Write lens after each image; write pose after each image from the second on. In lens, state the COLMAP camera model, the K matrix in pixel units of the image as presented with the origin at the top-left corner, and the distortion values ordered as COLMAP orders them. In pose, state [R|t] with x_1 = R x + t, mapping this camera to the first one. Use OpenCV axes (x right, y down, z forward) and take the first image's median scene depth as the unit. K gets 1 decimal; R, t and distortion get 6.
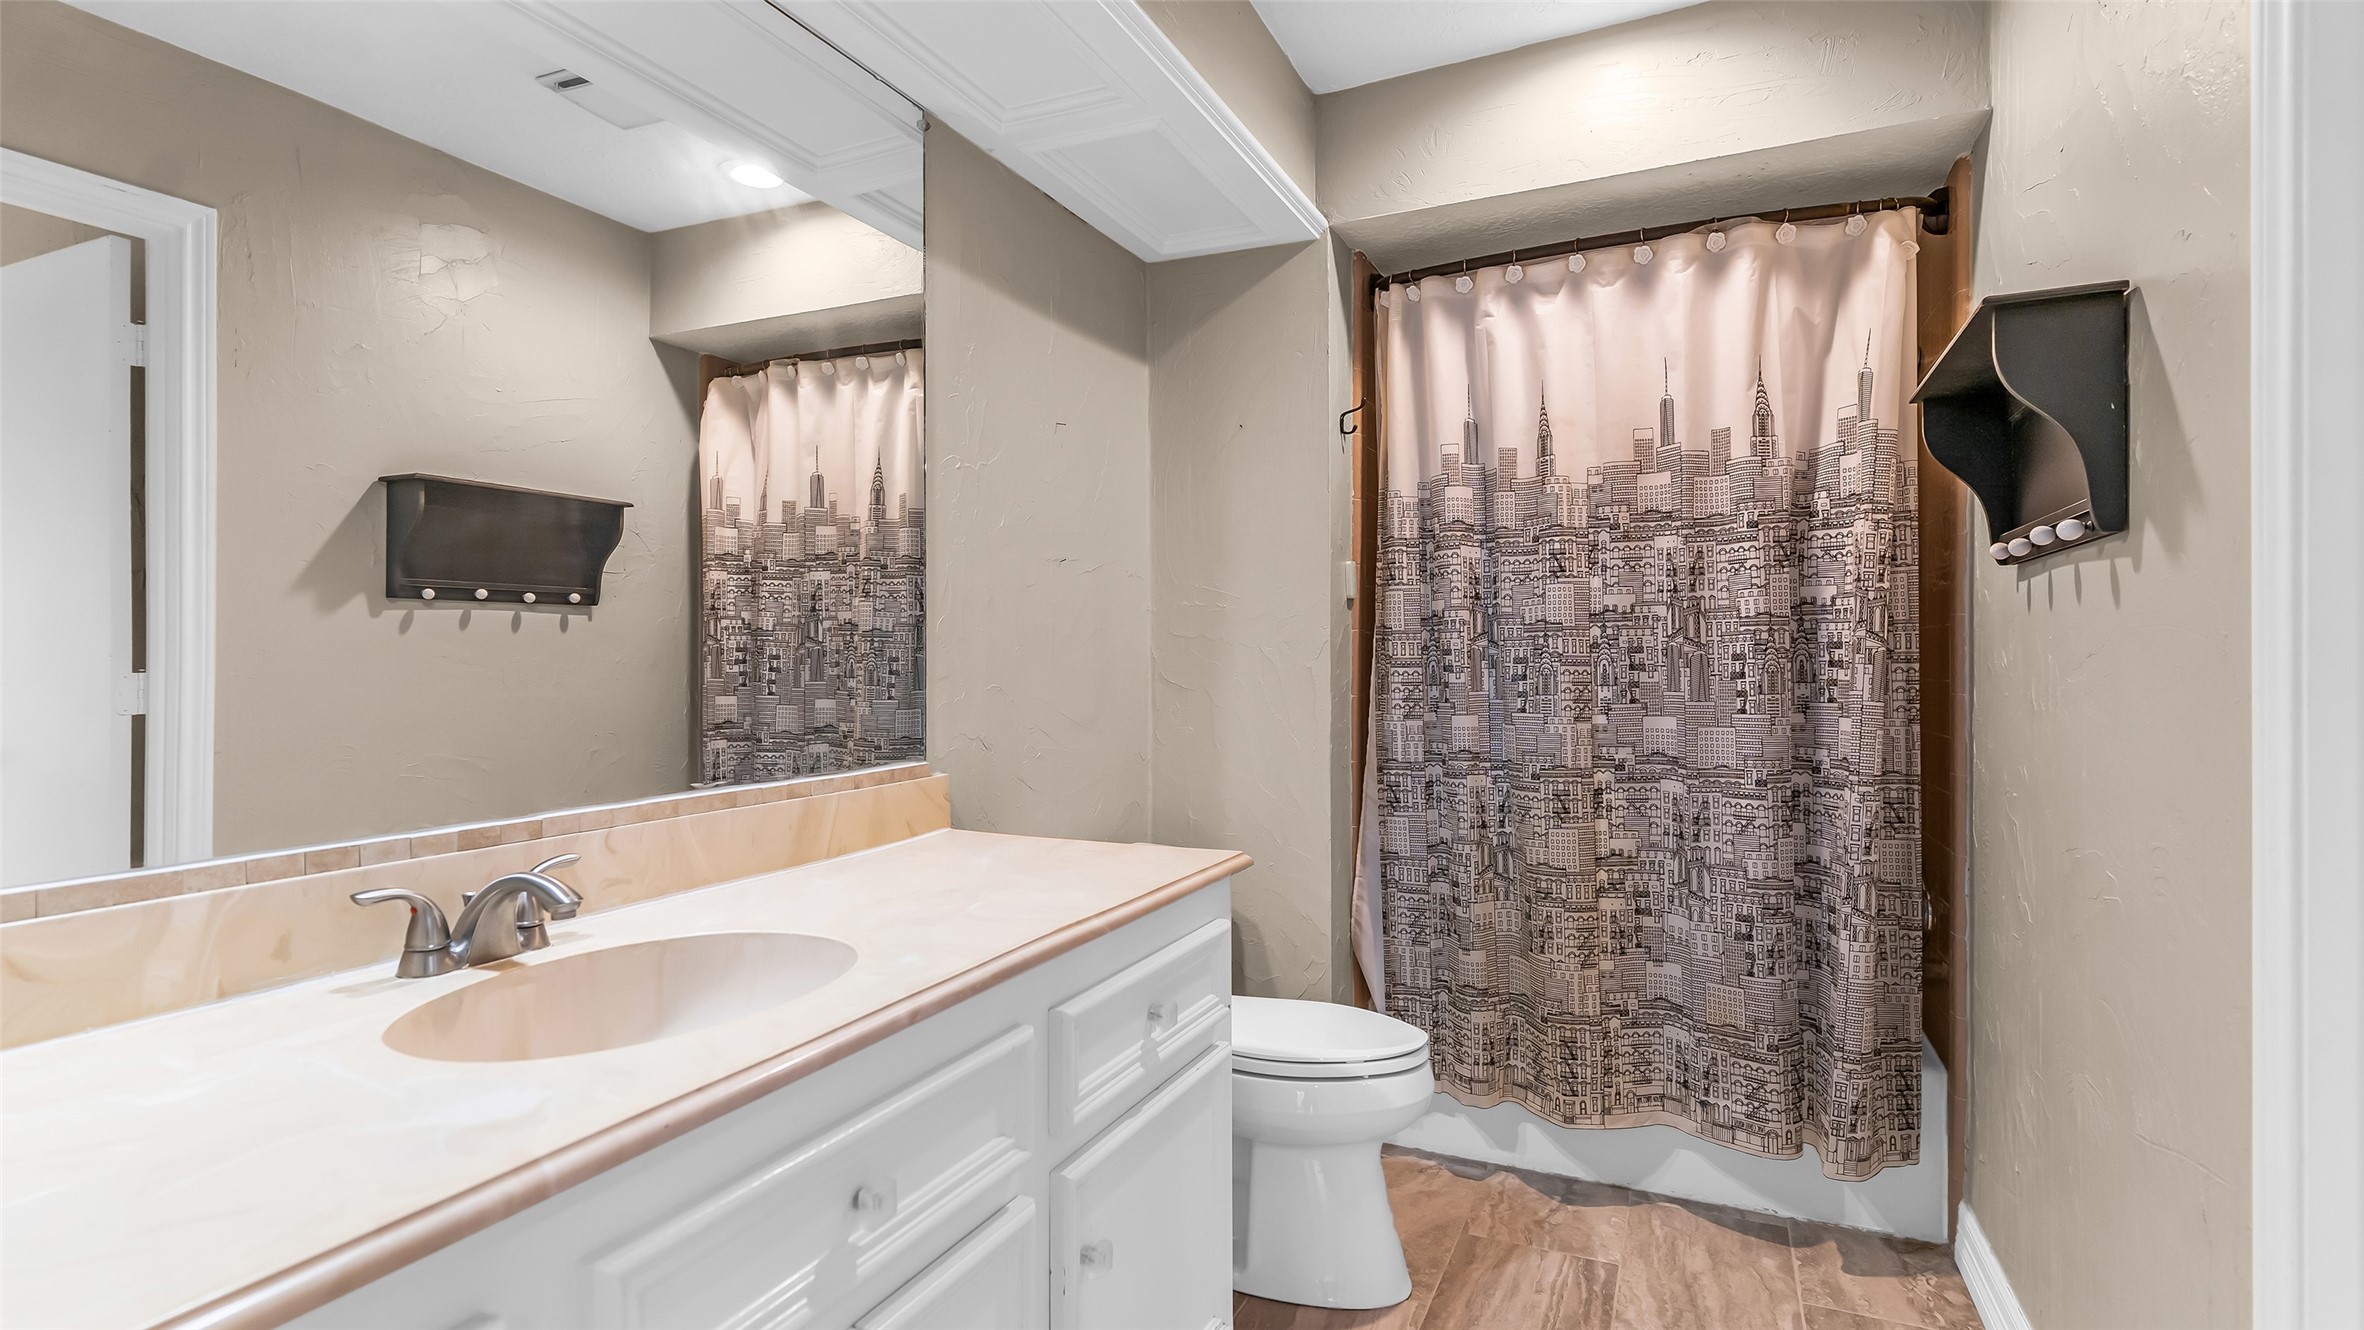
lens RADIAL K [[1143.7, 0, 1183.4], [0, 1143.7, 673.9], [0, 0, 1]] dist [0.009692, 0.000544]
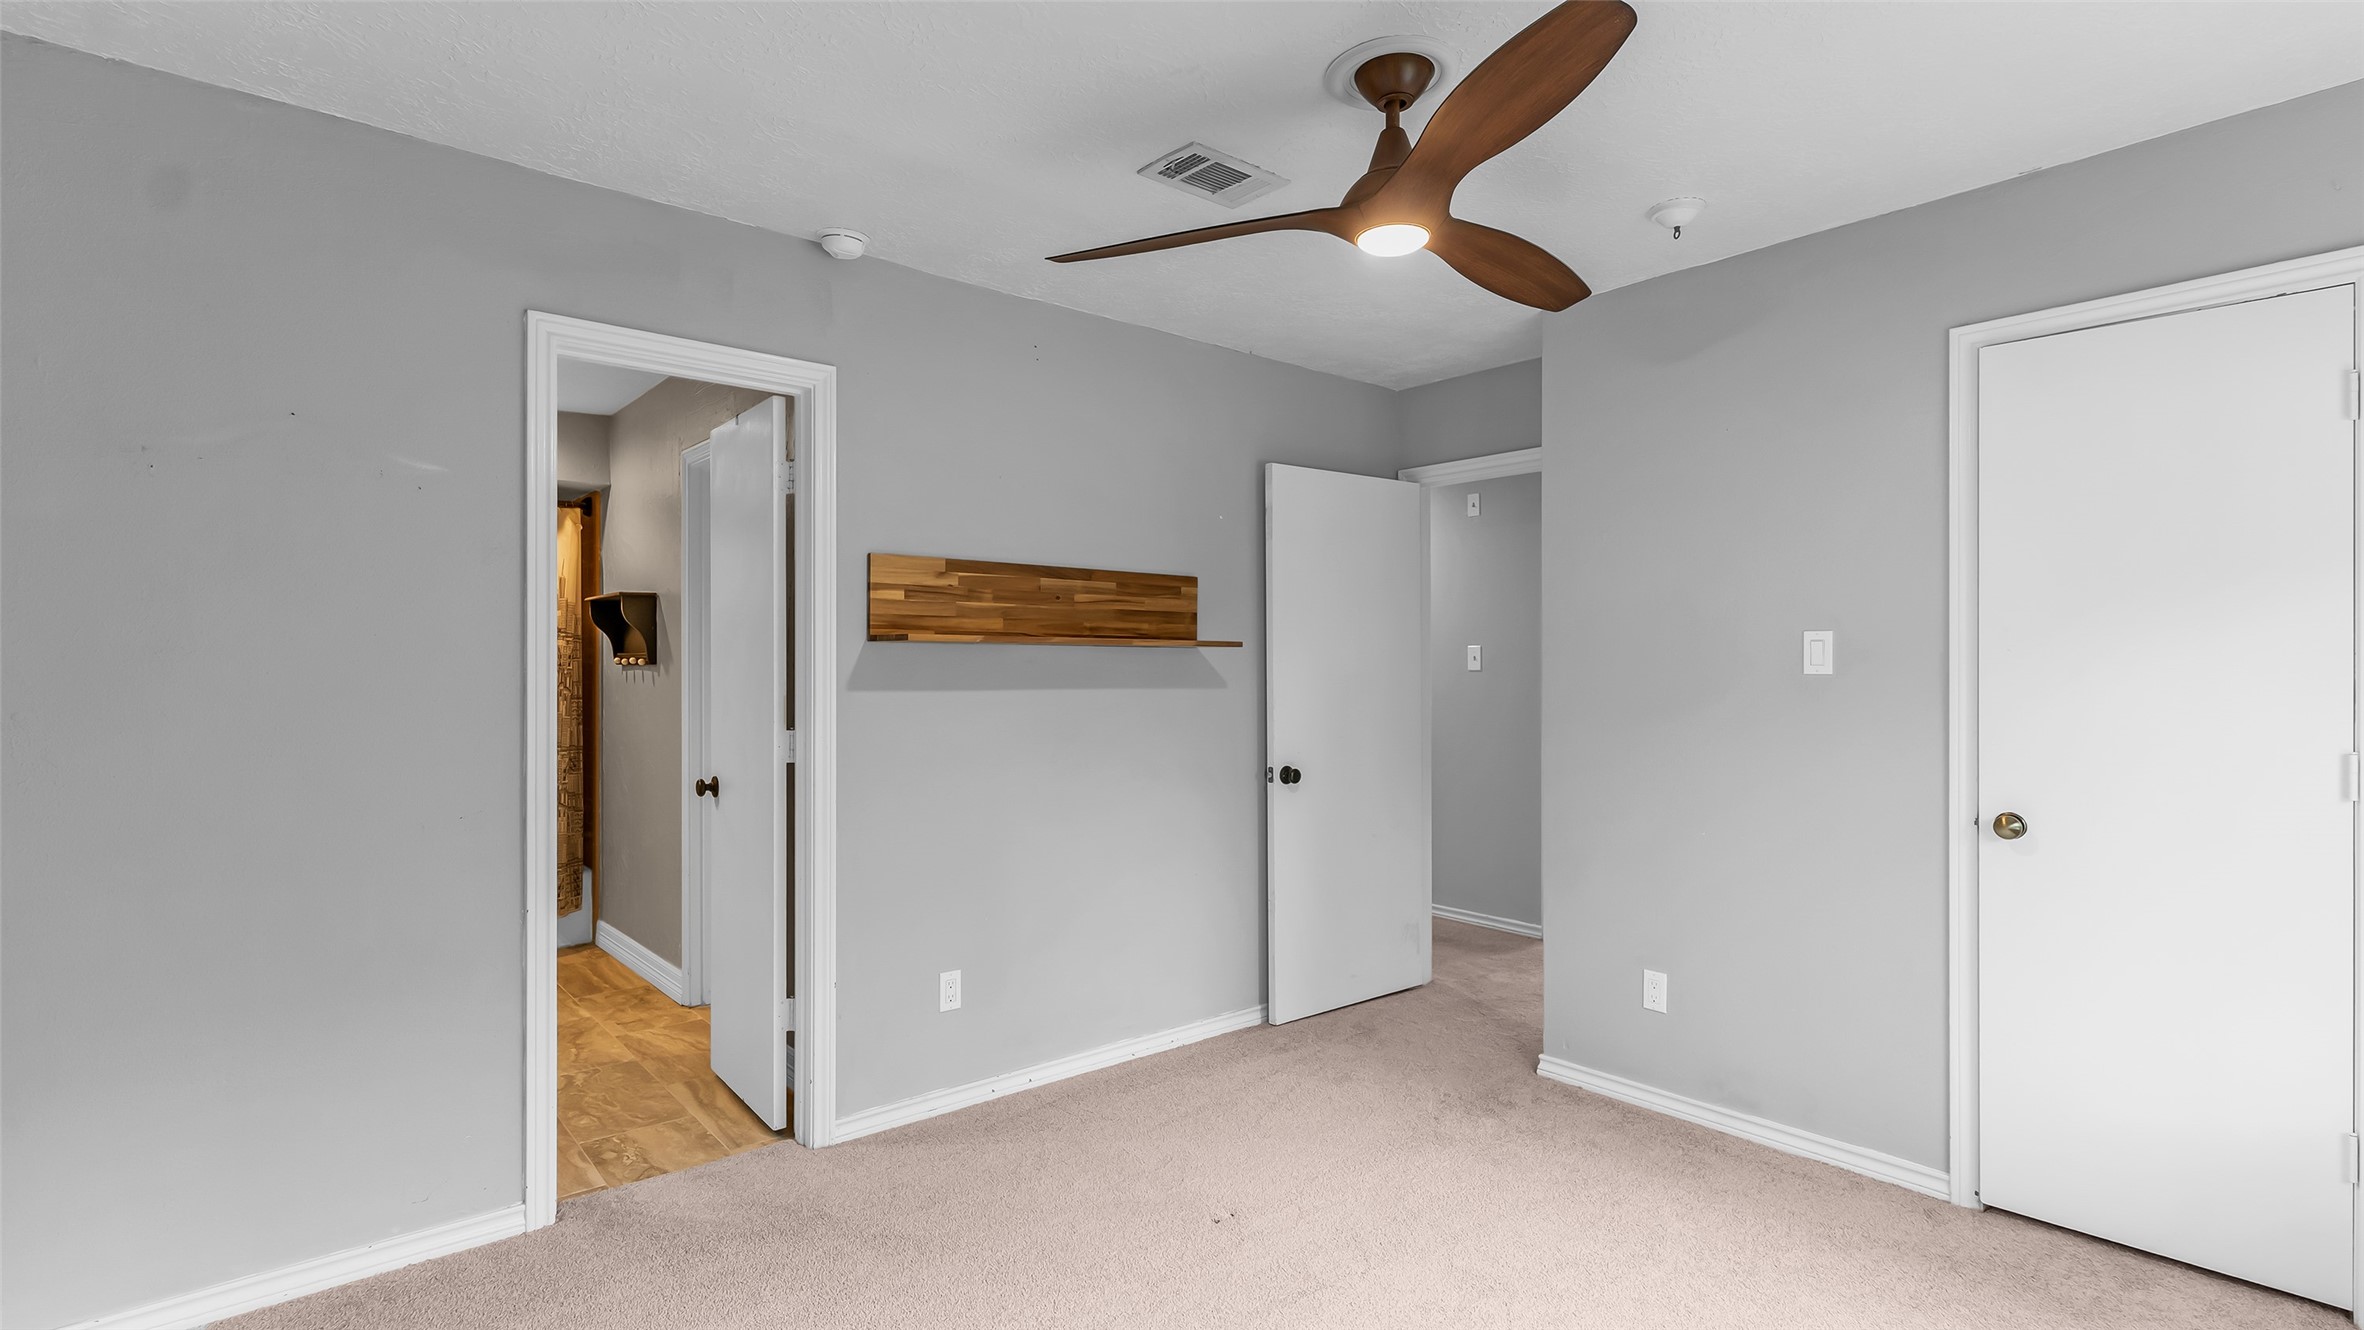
lens RADIAL K [[1143.7, 0, 1188.0], [0, 1143.7, 657.3], [0, 0, 1]] dist [0.009692, 0.000544]
pose [[0.435543, 0.006823, 0.900142, -0.984562], [0.007647, 0.999907, -0.011279, -0.061882], [-0.900135, 0.011796, 0.435451, -1.205387]]
